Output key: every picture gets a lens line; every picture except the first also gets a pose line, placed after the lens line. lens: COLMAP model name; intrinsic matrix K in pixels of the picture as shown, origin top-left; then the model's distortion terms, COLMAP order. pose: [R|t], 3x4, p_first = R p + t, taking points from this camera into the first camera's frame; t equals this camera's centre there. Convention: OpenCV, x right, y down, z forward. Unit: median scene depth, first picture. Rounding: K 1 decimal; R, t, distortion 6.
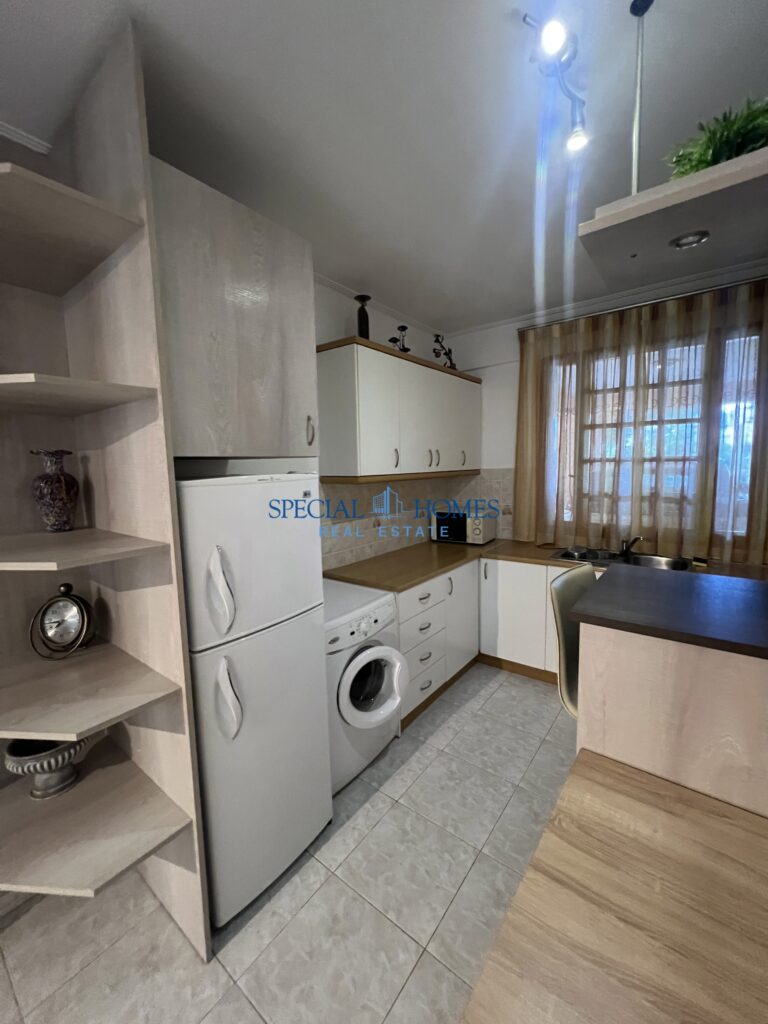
lens RADIAL K [[409.1, 0, 388.8], [0, 409.1, 512.1], [0, 0, 1]] dist [0.001053, -0.000418]
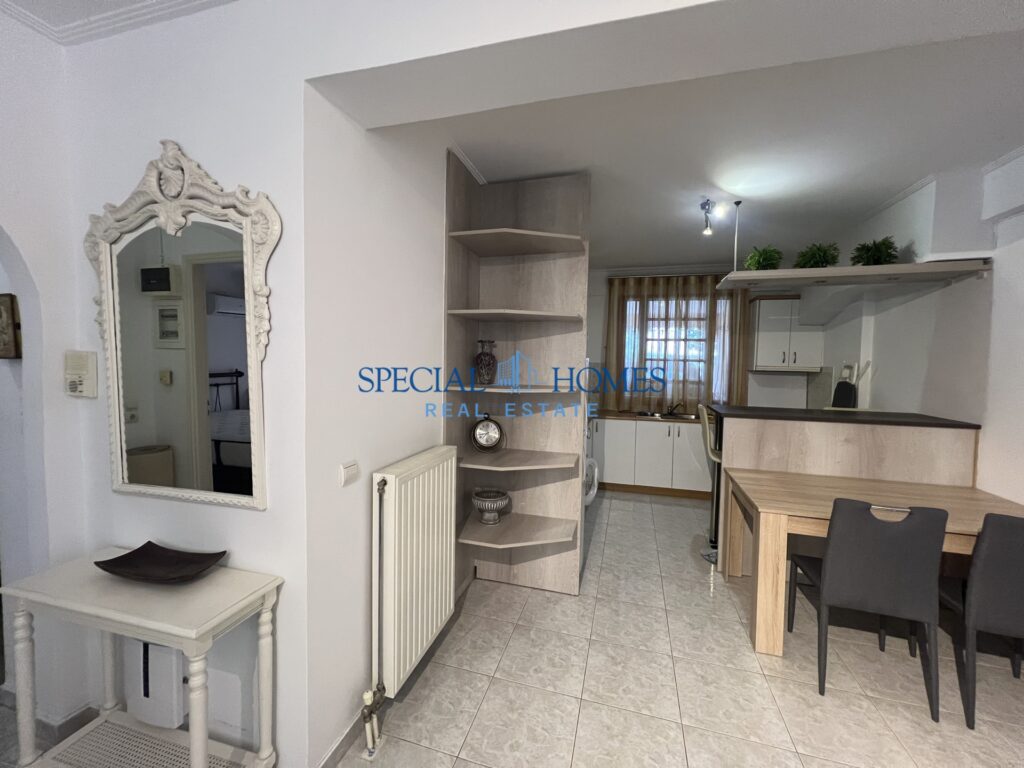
lens RADIAL K [[409.1, 0, 509.2], [0, 409.1, 380.8], [0, 0, 1]] dist [0.001053, -0.000418]
pose [[0.936471, 0.020215, 0.350162, -0.679909], [0.003882, 0.997679, -0.067980, 0.078384], [-0.350723, 0.065021, 0.934219, -0.385060]]
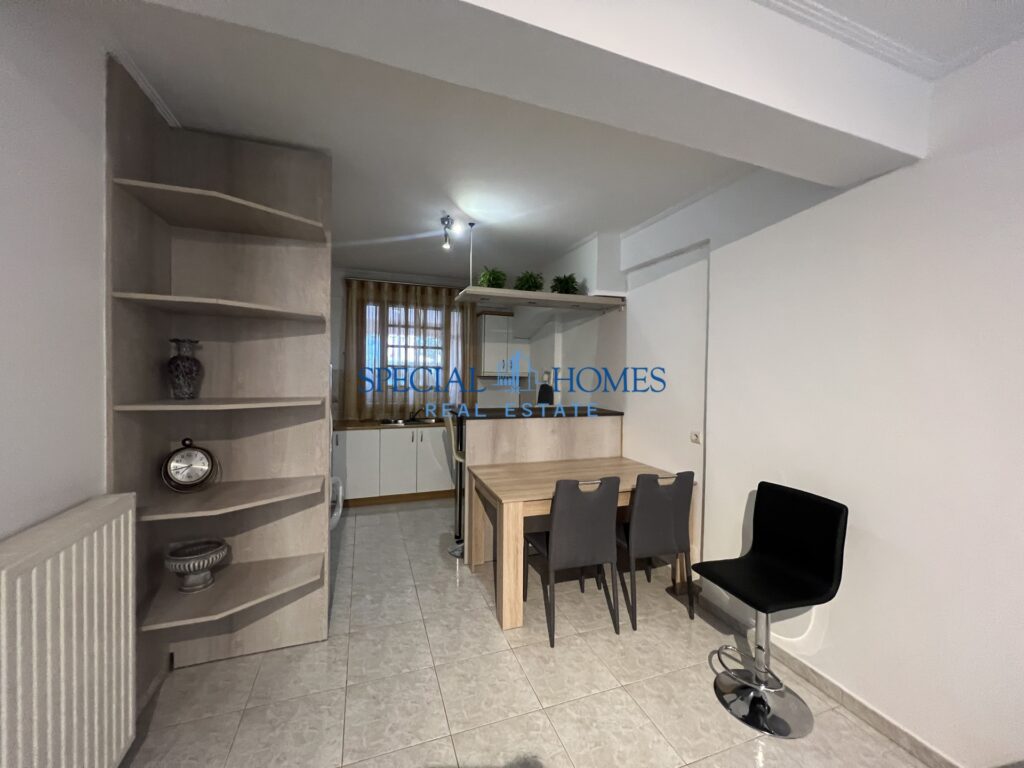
lens RADIAL K [[409.1, 0, 508.7], [0, 409.1, 380.8], [0, 0, 1]] dist [0.001053, -0.000418]
pose [[0.550811, 0.011046, 0.834557, -0.676680], [0.070656, 0.995706, -0.059812, 0.071181], [-0.831634, 0.091911, 0.547665, -0.321579]]
